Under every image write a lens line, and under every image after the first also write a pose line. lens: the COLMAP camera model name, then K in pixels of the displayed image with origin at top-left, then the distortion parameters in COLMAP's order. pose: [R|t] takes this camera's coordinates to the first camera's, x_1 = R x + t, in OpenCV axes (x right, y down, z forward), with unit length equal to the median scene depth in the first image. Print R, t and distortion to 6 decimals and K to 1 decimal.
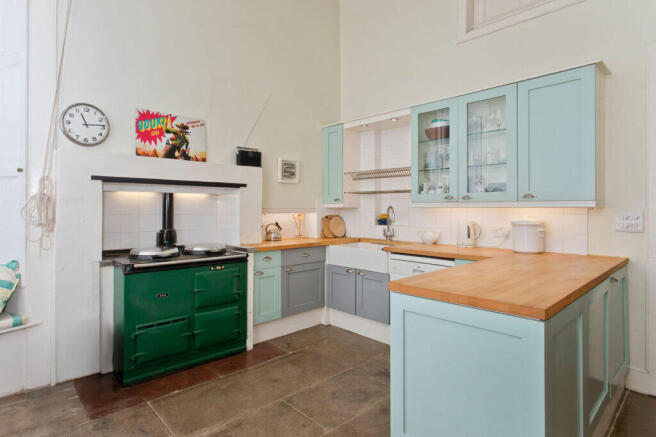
lens RADIAL K [[360.1, 0, 312.4], [0, 360.1, 204.9], [0, 0, 1]] dist [0.003072, 0.002000]
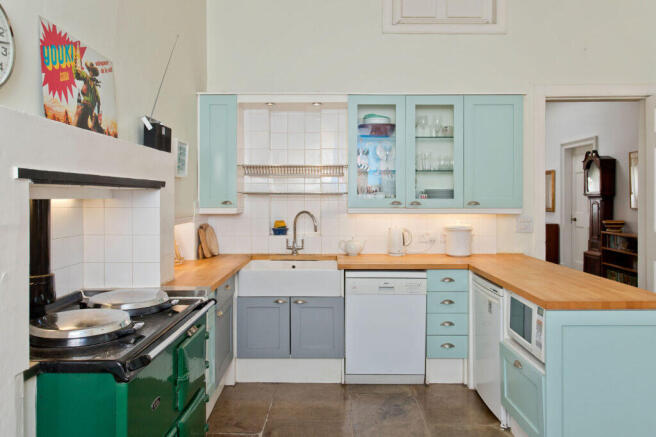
lens RADIAL K [[483.3, 0, 332.9], [0, 483.3, 199.3], [0, 0, 1]] dist [0.020302, -0.004547]
pose [[0.674294, -0.004978, 0.738446, -0.632831], [-0.005979, 0.999908, 0.012200, -0.043967], [-0.738439, -0.012642, 0.674202, 0.283831]]
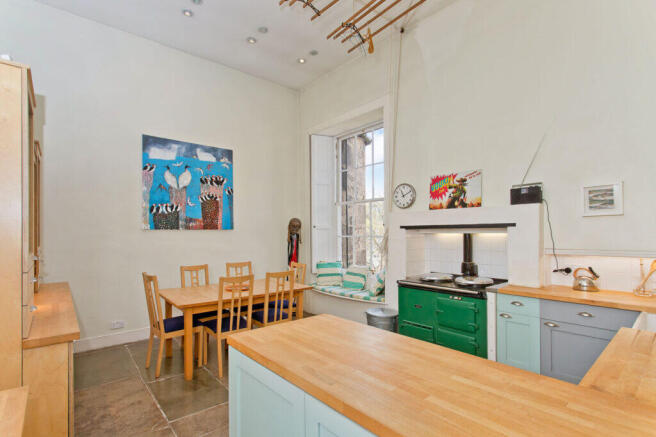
lens RADIAL K [[319.8, 0, 336.3], [0, 319.8, 238.4], [0, 0, 1]] dist [0.004621, 0.001038]
pose [[0.000836, 0.008555, -0.999963, 0.732562], [0.009629, 0.999917, 0.008563, -0.031493], [0.999953, -0.009636, 0.000754, 0.562249]]
